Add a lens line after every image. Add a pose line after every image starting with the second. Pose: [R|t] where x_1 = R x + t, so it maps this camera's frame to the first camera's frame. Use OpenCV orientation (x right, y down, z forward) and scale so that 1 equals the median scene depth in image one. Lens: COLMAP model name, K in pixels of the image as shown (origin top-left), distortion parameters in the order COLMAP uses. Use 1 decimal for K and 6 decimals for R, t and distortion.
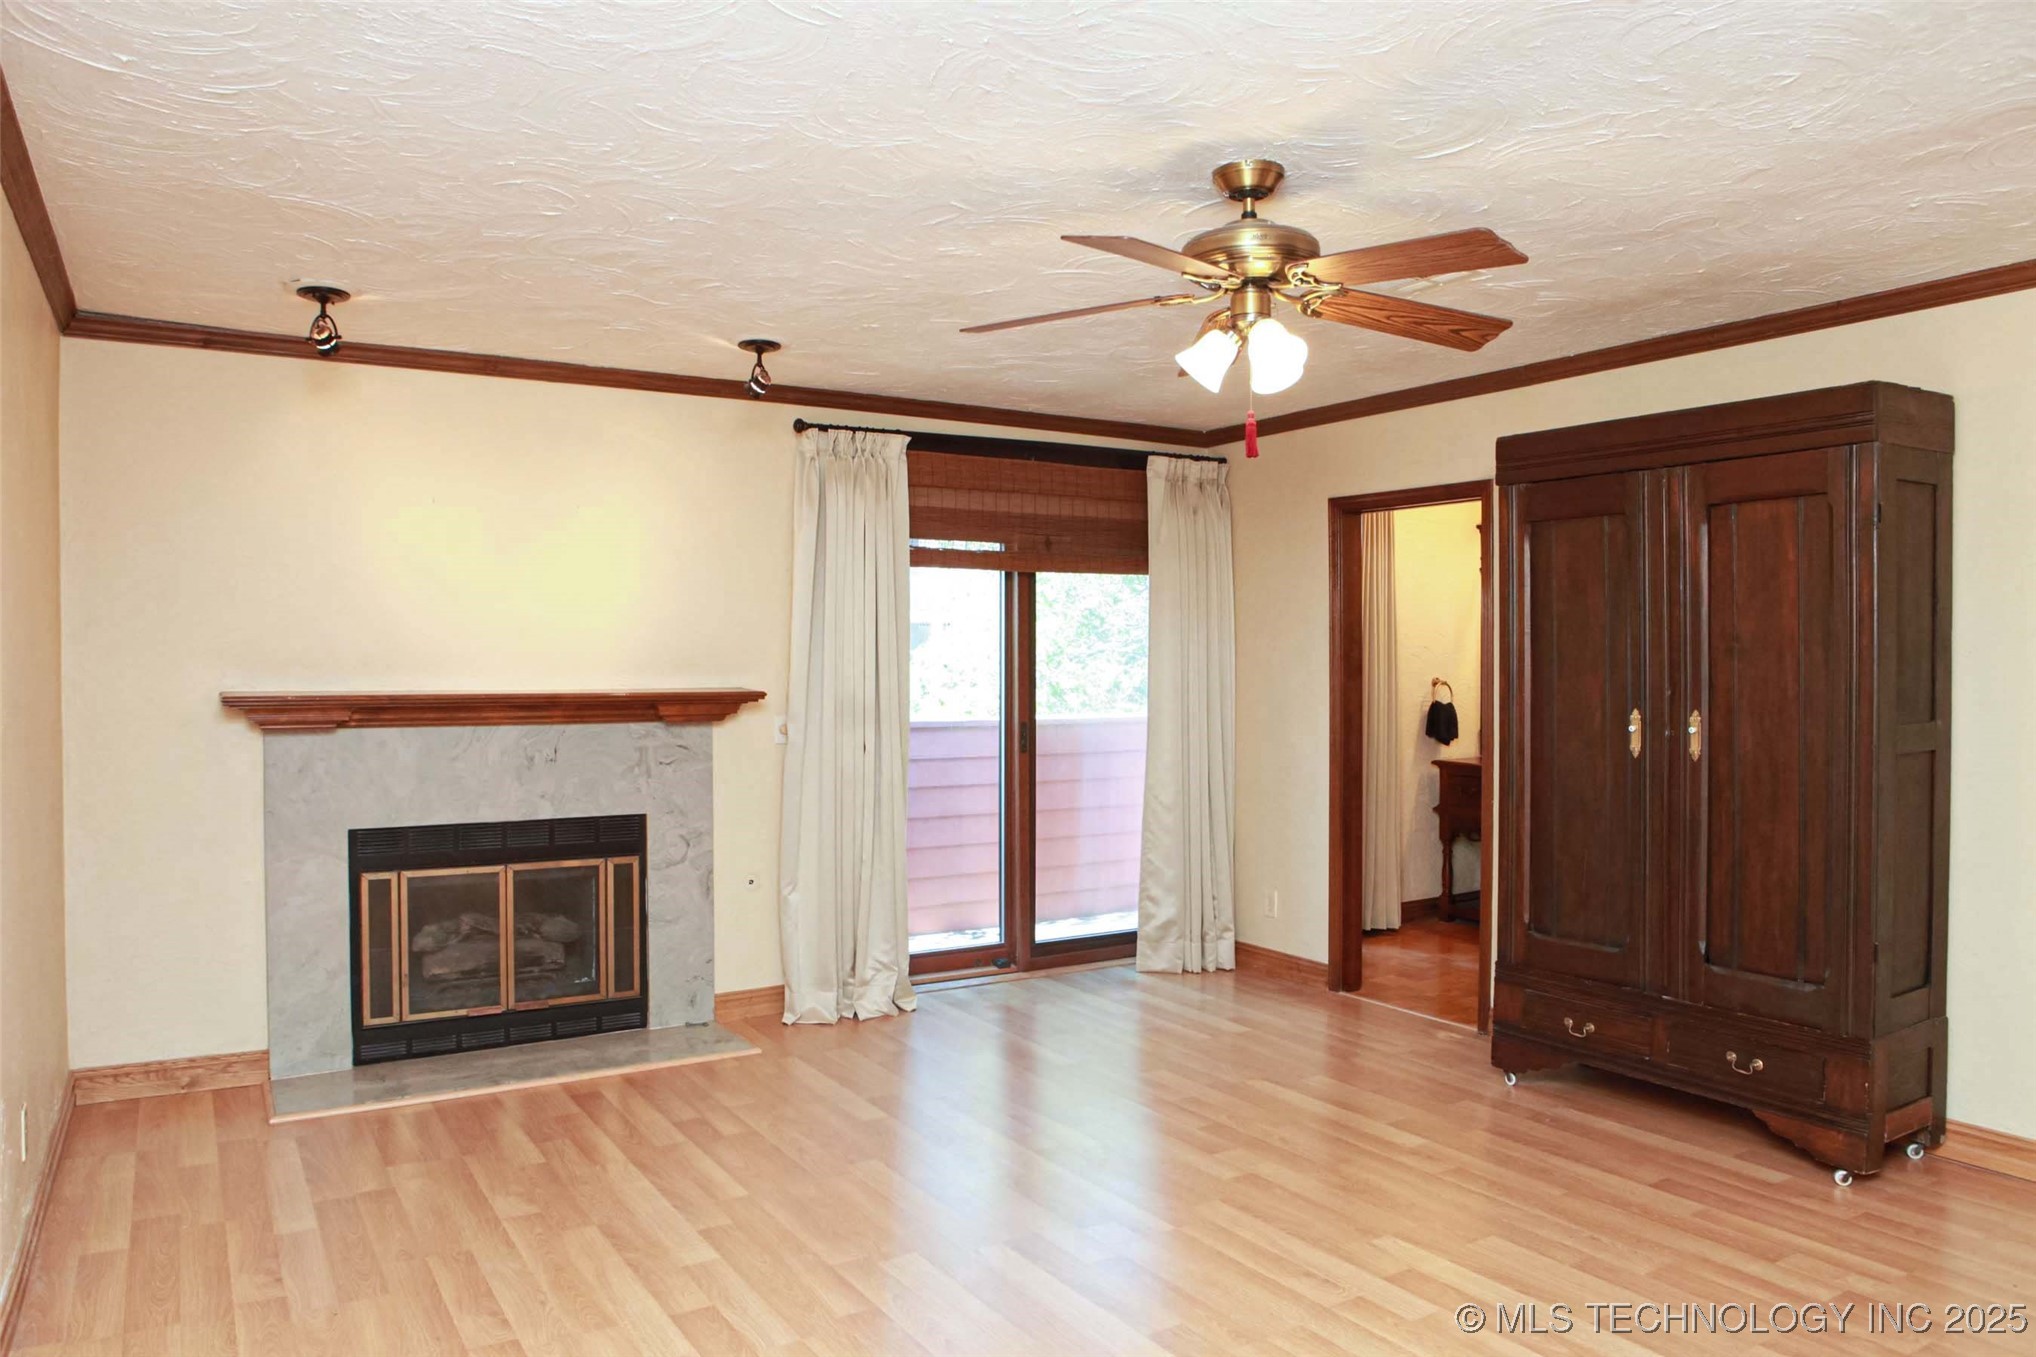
lens RADIAL K [[1396.7, 0, 1006.3], [0, 1396.7, 666.5], [0, 0, 1]] dist [-0.120185, 0.084542]
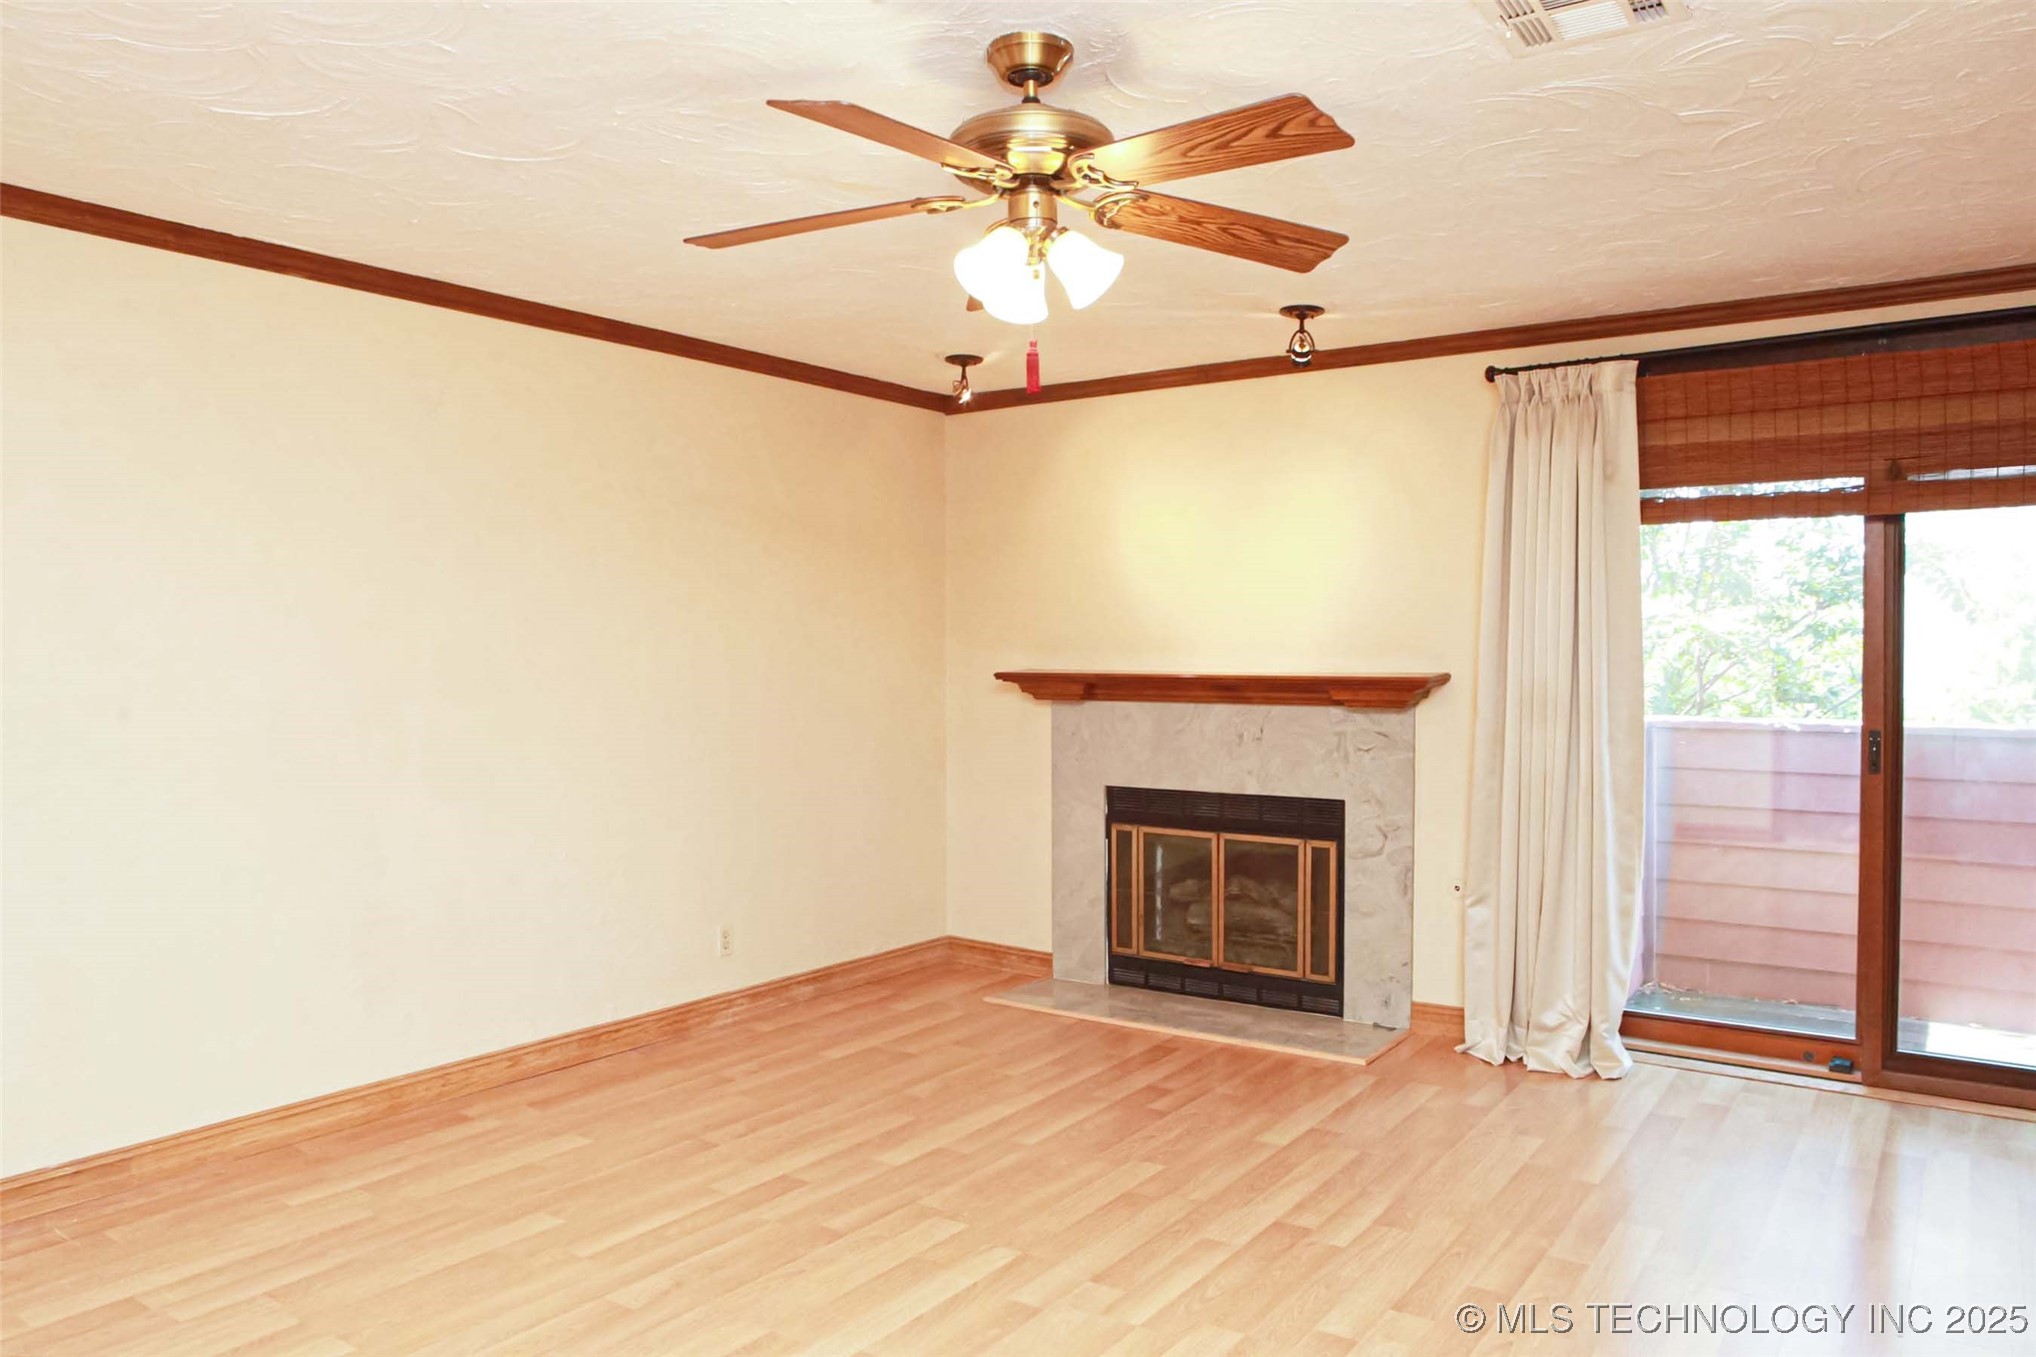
lens RADIAL K [[1444.5, 0, 1018.0], [0, 1444.5, 678.5], [0, 0, 1]] dist [-0.094850, 0.069569]
pose [[0.391642, 0.022471, -0.919843, 0.593886], [0.001743, 0.999682, 0.025163, -0.005748], [0.920116, -0.011458, 0.391478, 0.397003]]
